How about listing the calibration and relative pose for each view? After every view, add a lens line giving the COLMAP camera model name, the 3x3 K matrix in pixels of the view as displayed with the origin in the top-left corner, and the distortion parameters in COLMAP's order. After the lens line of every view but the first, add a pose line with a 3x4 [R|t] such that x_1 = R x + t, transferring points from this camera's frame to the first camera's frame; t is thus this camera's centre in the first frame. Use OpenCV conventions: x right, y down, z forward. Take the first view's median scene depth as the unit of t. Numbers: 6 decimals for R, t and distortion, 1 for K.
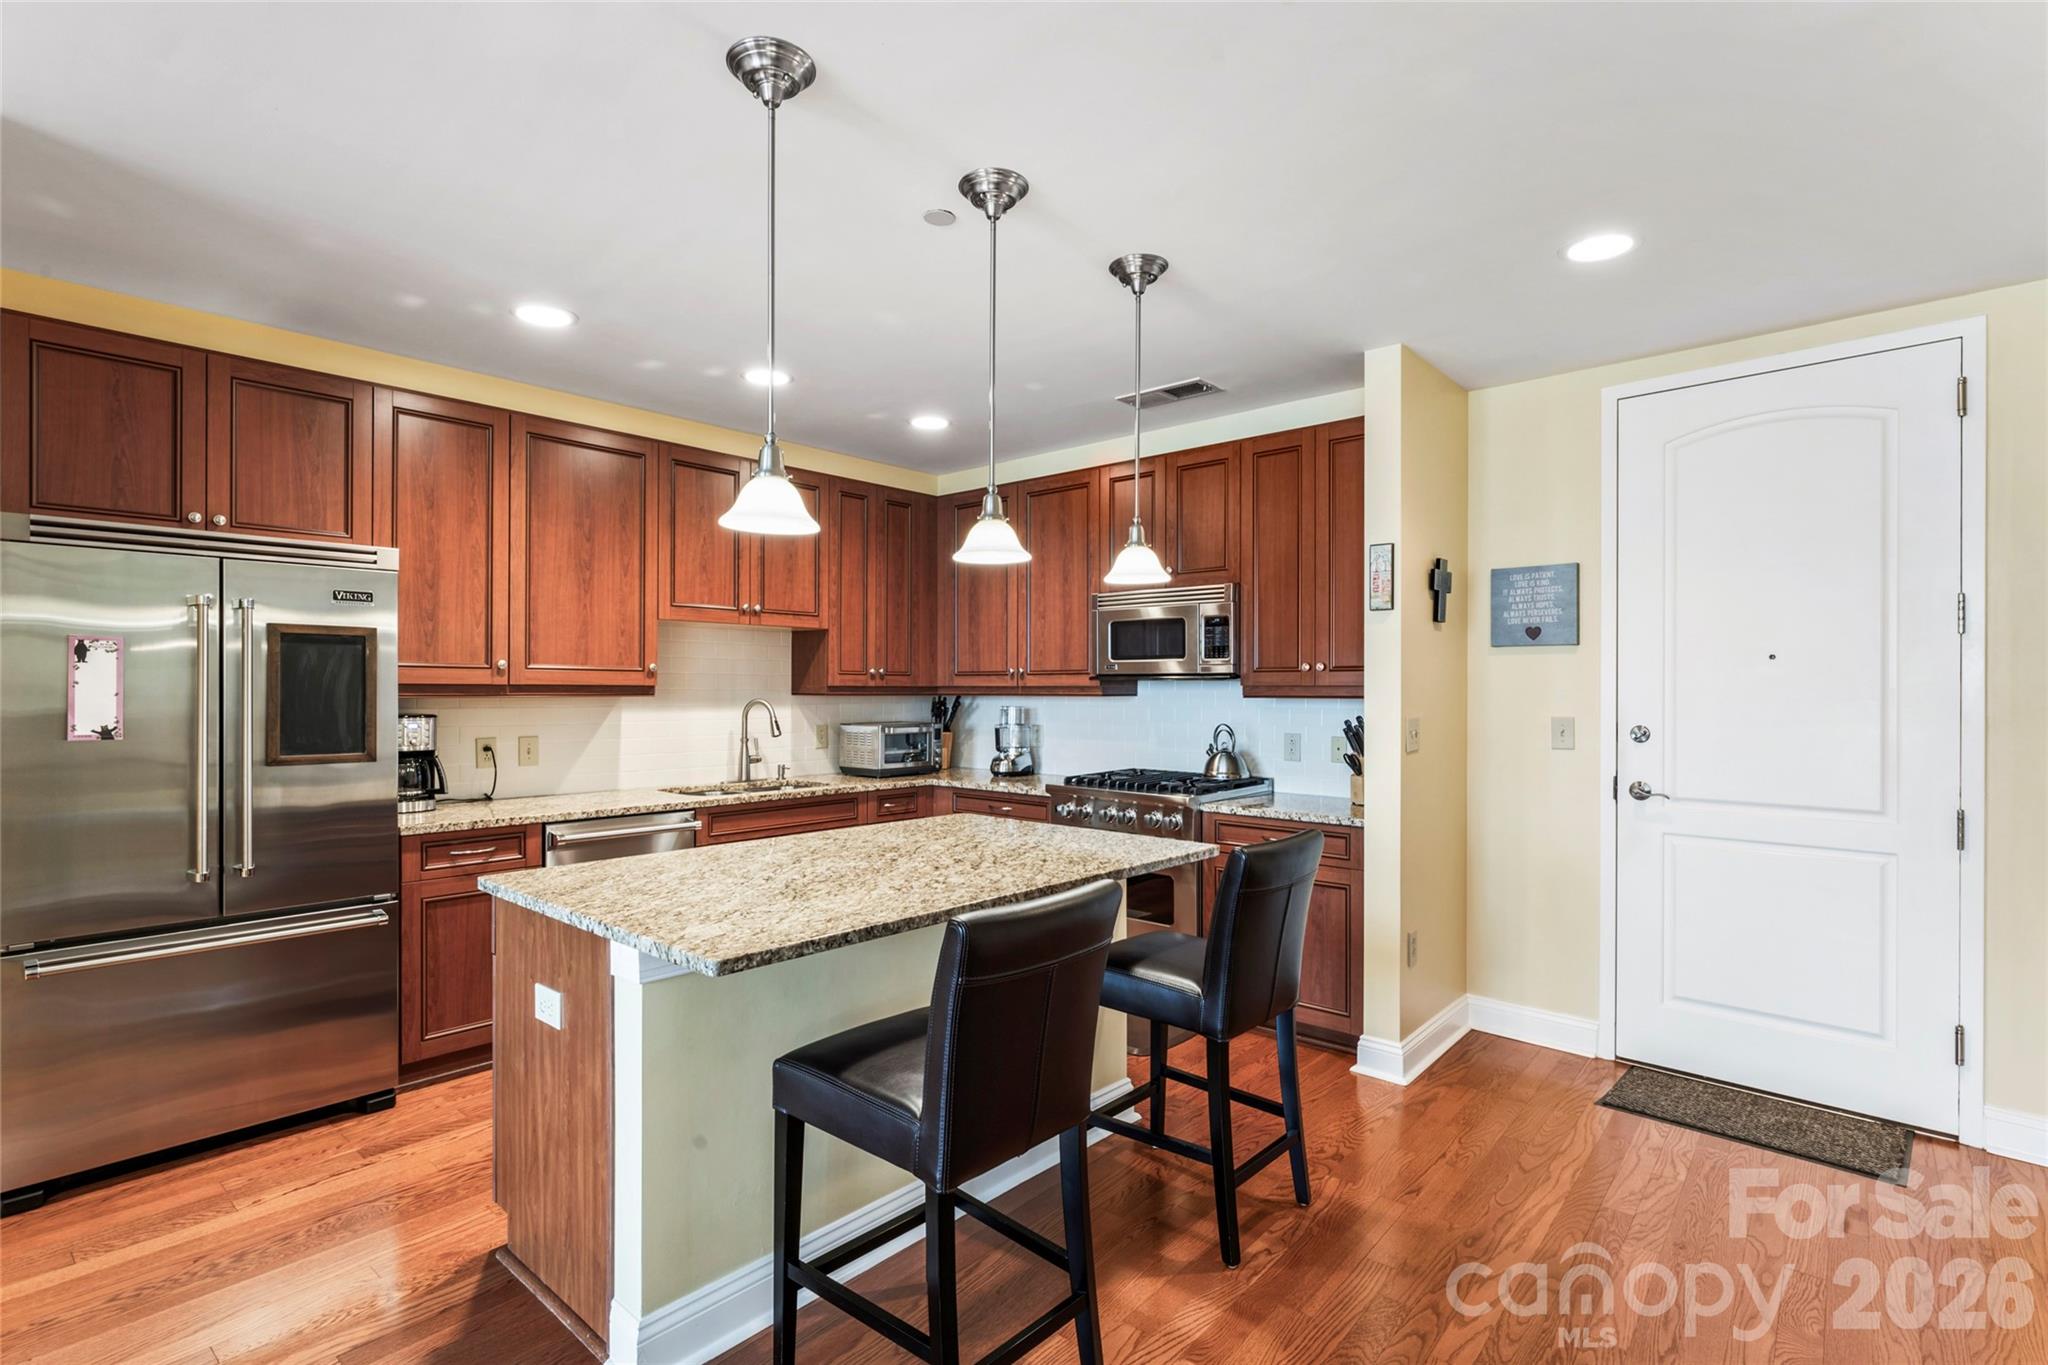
lens RADIAL K [[974.8, 0, 1008.2], [0, 974.8, 689.5], [0, 0, 1]] dist [-0.001204, -0.000509]
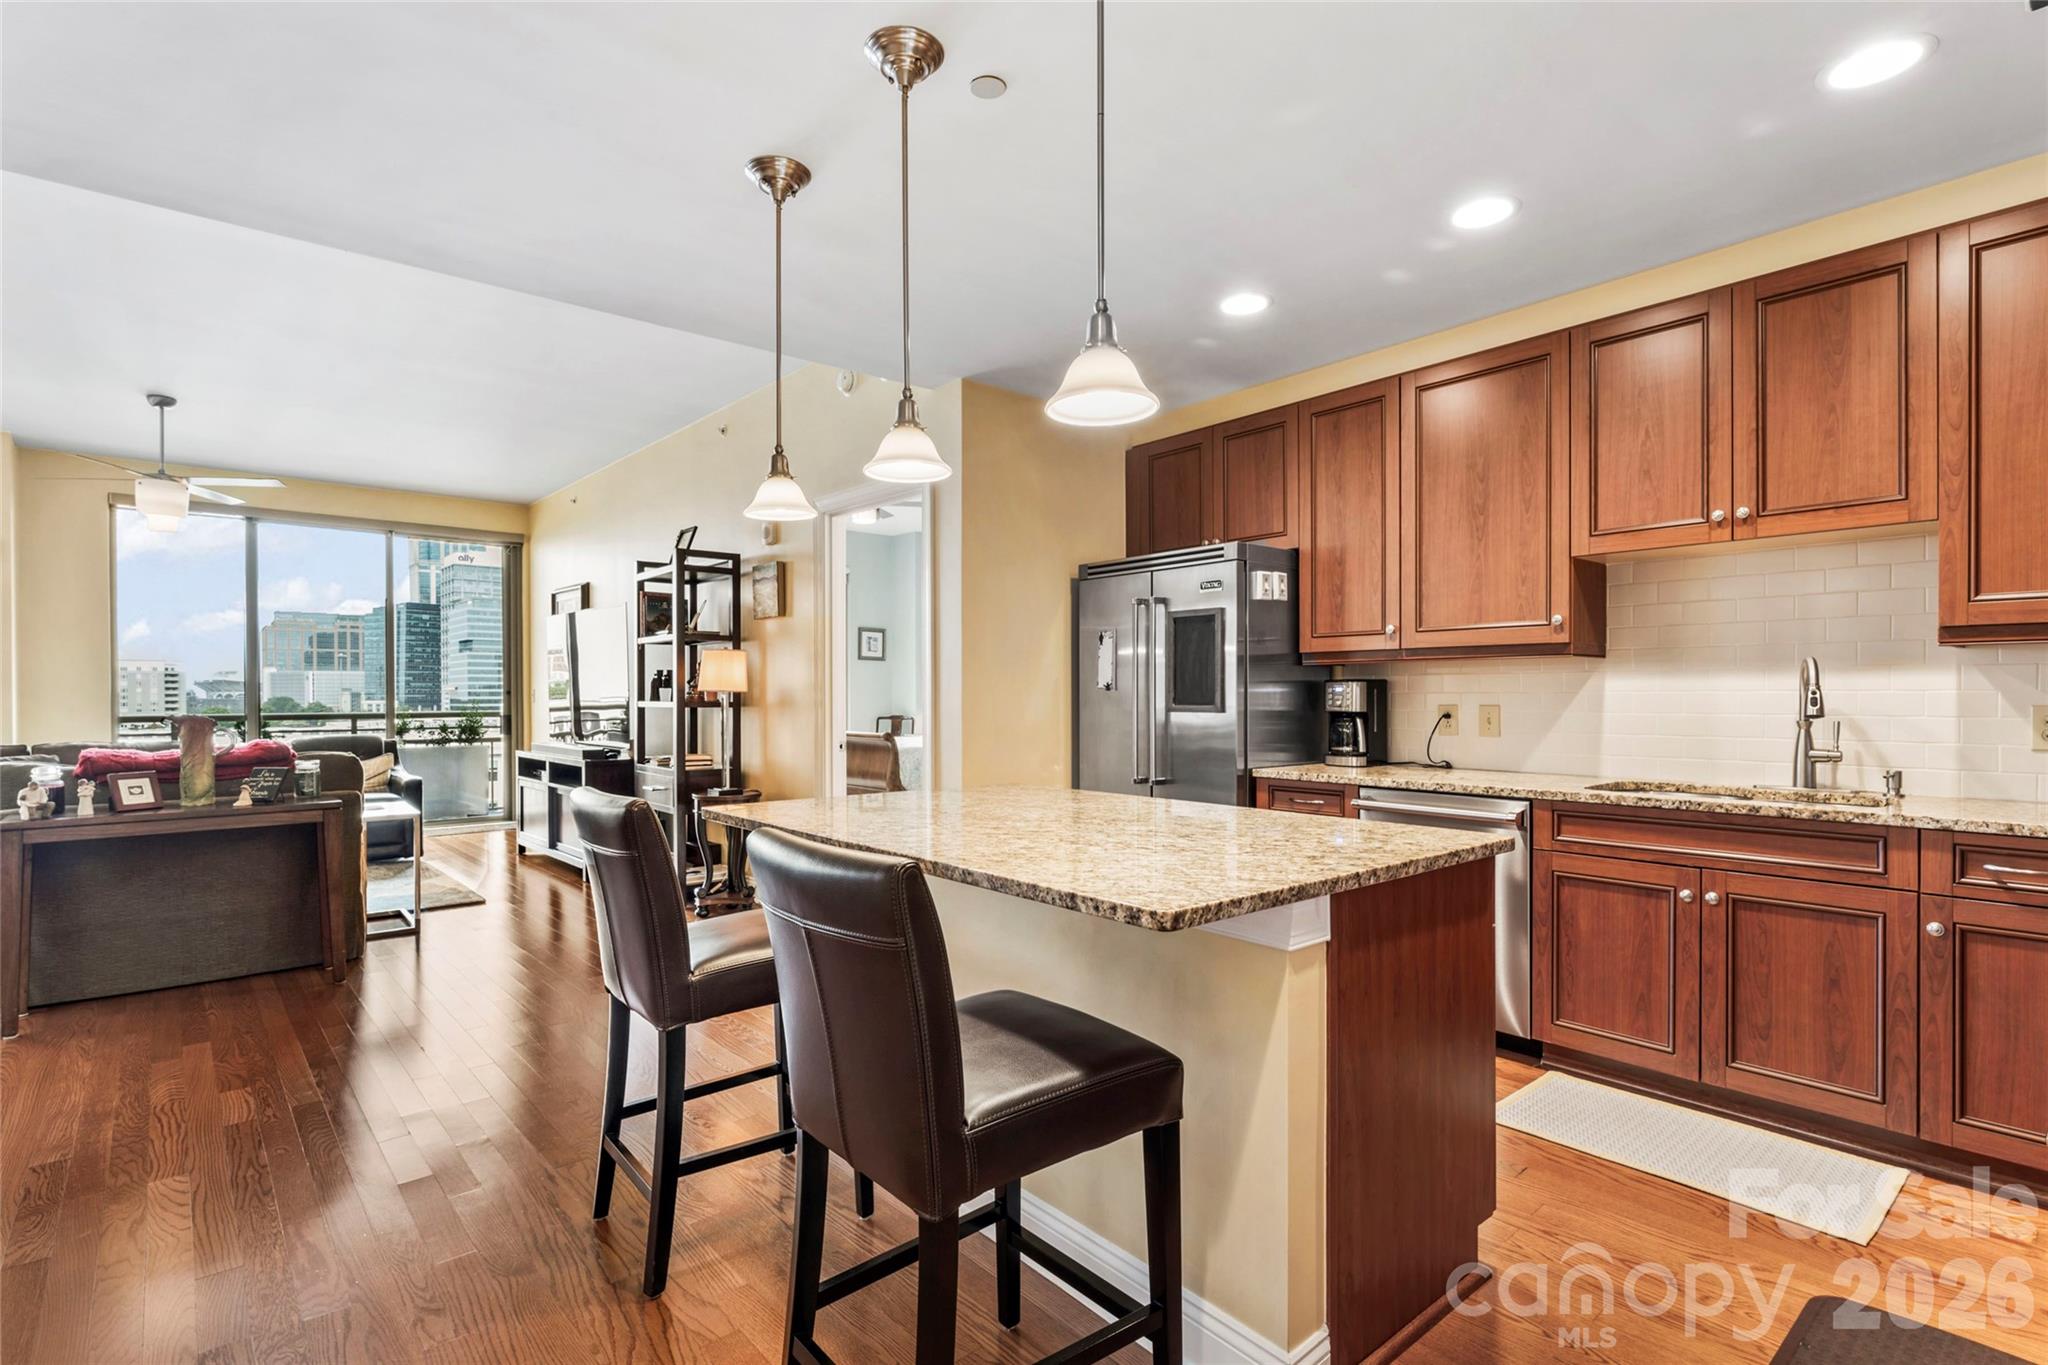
lens RADIAL K [[974.8, 0, 1008.4], [0, 974.8, 690.4], [0, 0, 1]] dist [-0.001204, -0.000509]
pose [[-0.143841, -0.005456, -0.989586, 0.499420], [0.002505, 0.999980, -0.005878, 0.039888], [0.989598, -0.003324, -0.143825, 0.704464]]
